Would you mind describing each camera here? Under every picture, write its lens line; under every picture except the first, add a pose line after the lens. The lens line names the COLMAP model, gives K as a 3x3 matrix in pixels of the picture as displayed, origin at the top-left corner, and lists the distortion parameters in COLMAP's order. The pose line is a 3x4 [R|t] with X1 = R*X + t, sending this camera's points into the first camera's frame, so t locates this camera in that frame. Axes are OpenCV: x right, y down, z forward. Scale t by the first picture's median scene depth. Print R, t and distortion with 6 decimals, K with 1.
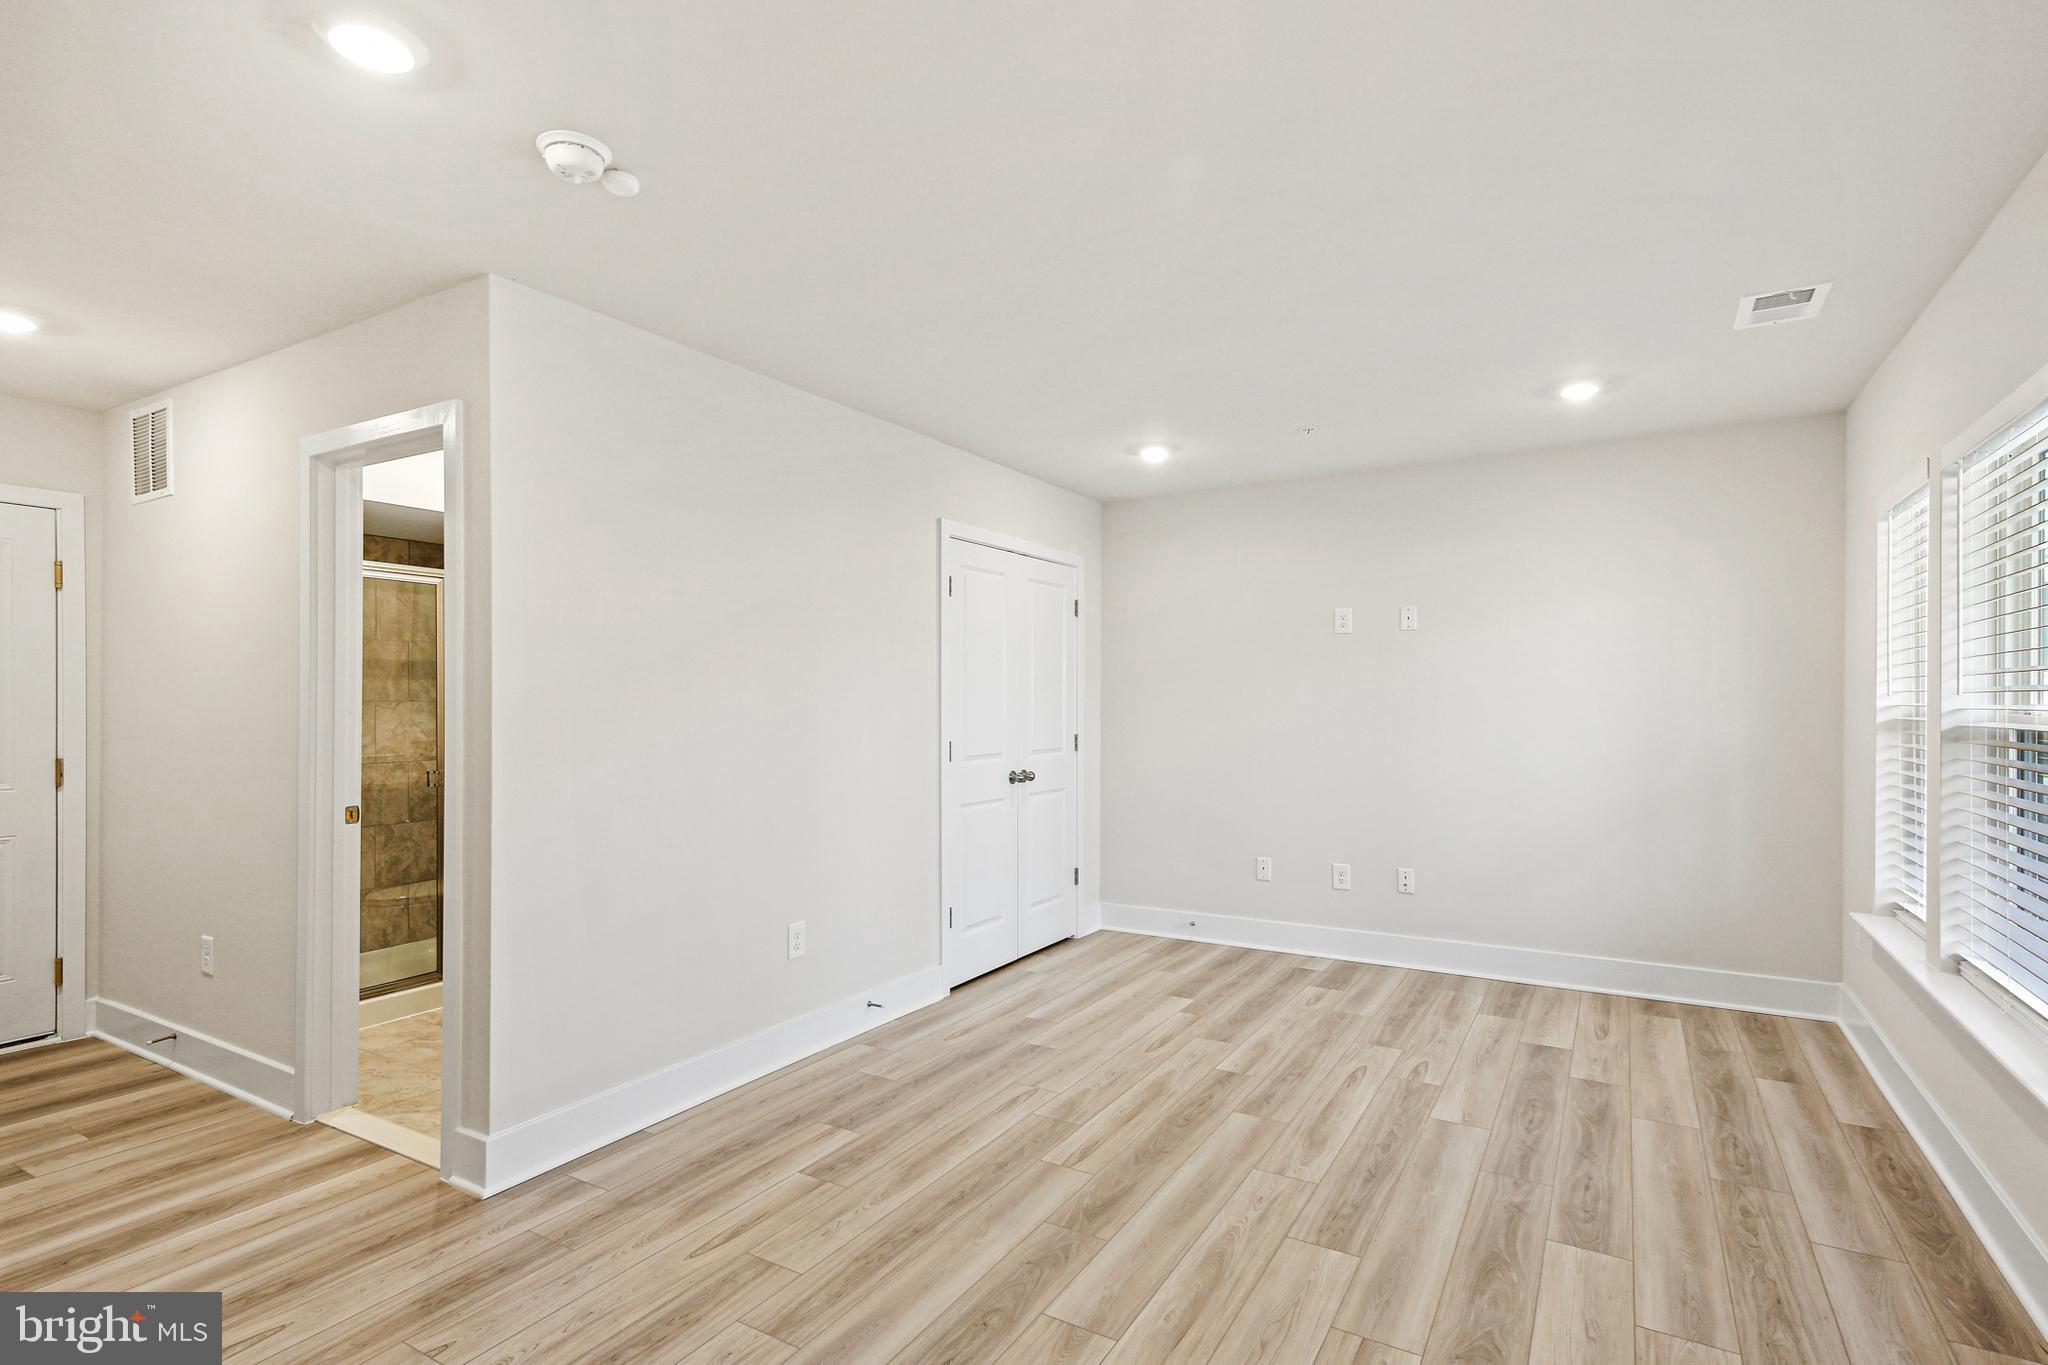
lens RADIAL K [[992.3, 0, 1027.5], [0, 992.3, 692.1], [0, 0, 1]] dist [0.015593, -0.003198]
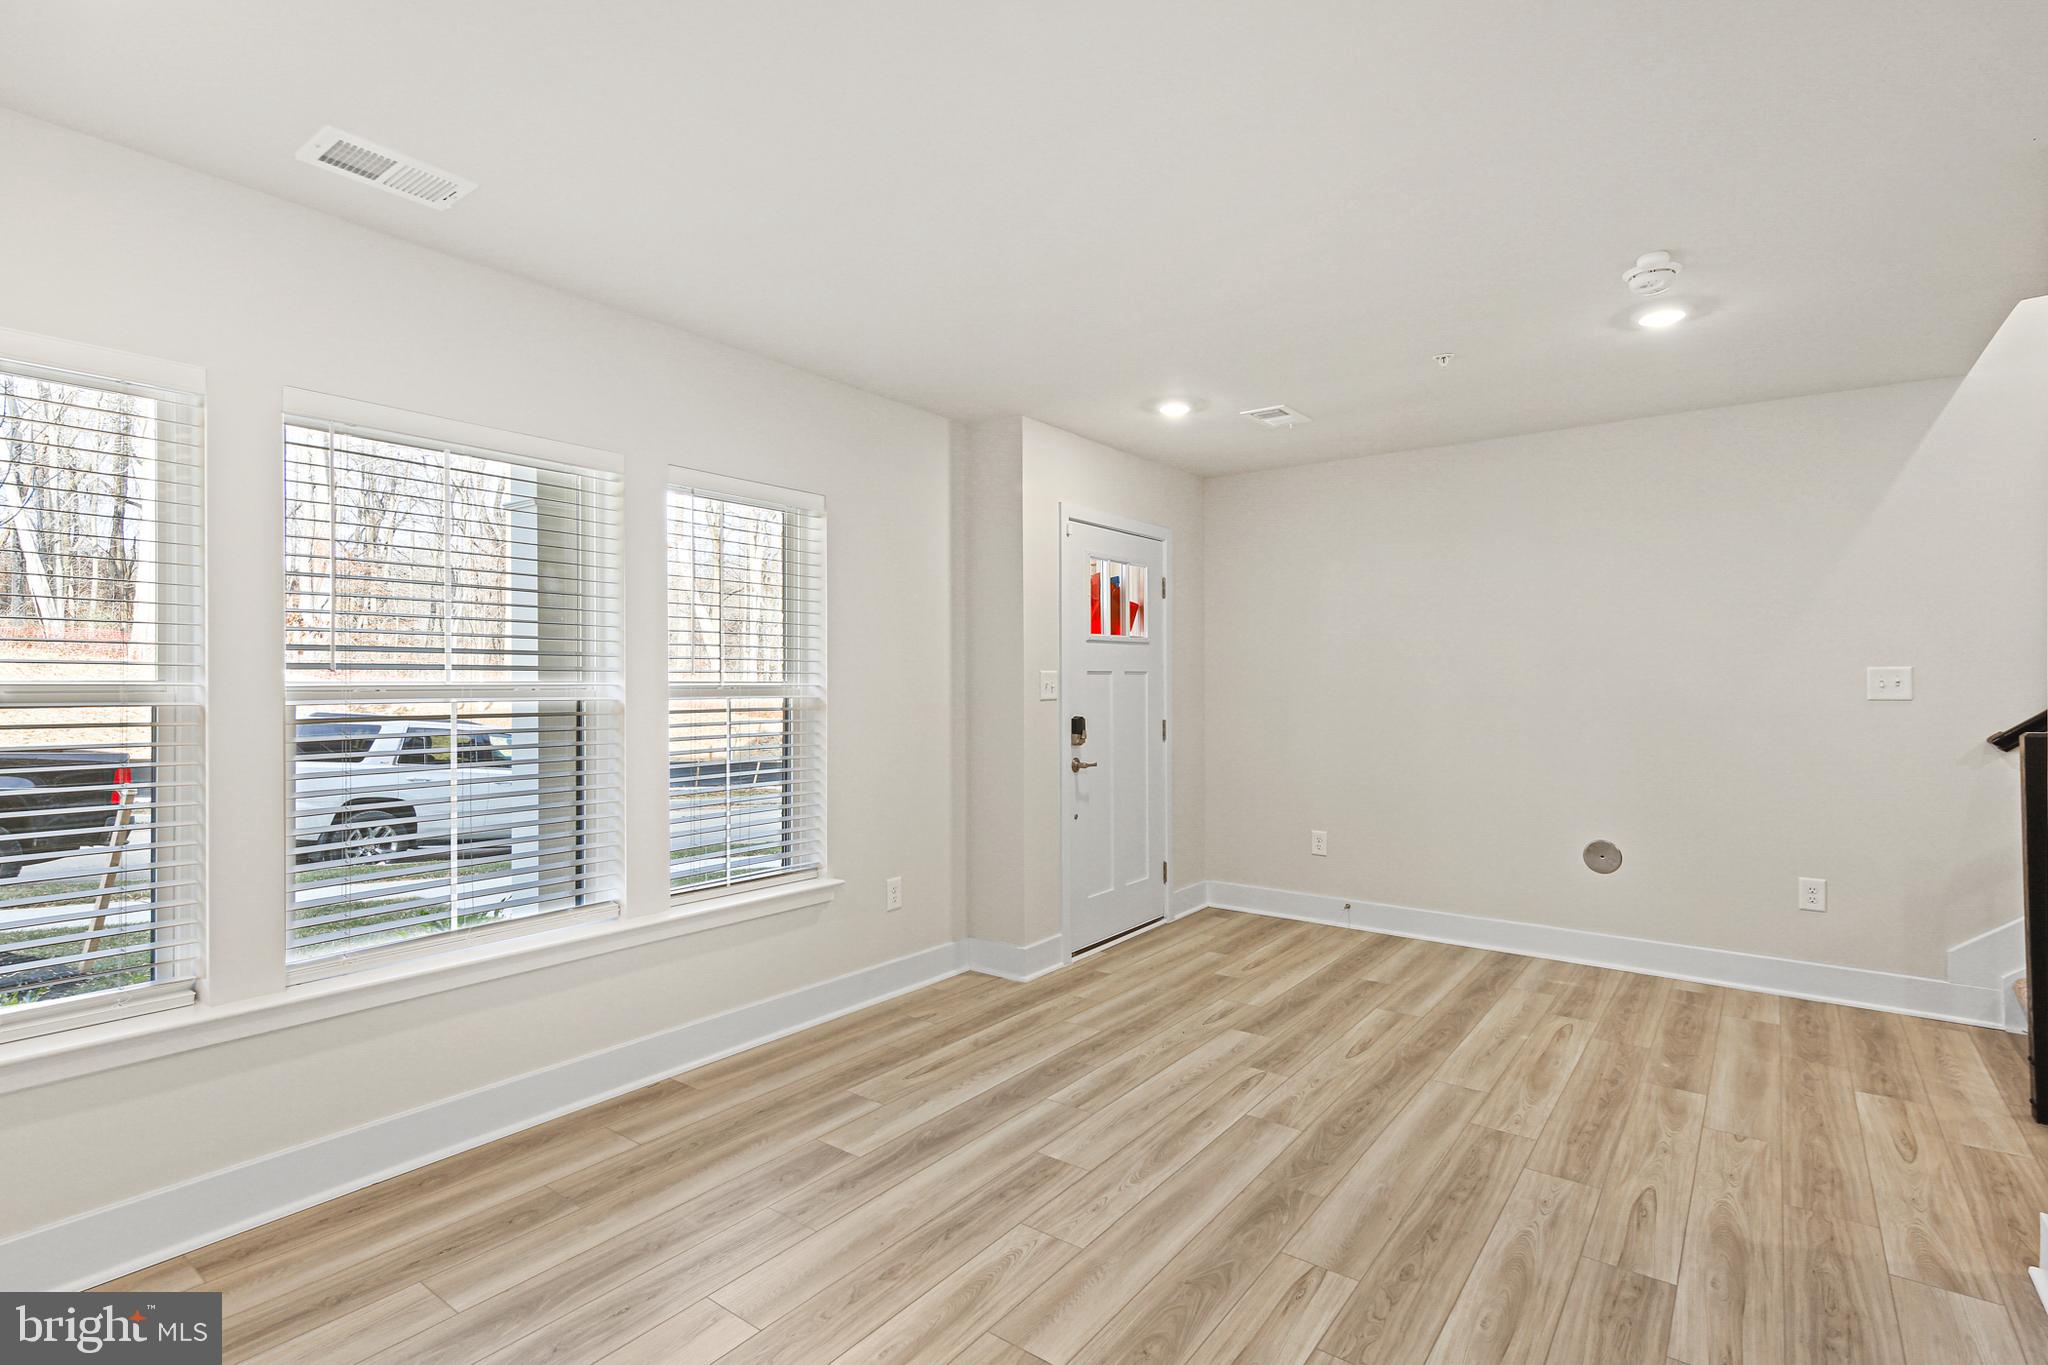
lens RADIAL K [[992.3, 0, 1023.6], [0, 992.3, 684.3], [0, 0, 1]] dist [0.015593, -0.003198]
pose [[-0.994281, 0.001750, 0.106779, 0.206707], [0.001352, 0.999992, -0.003802, 0.020267], [-0.106785, -0.003636, -0.994276, 2.005386]]
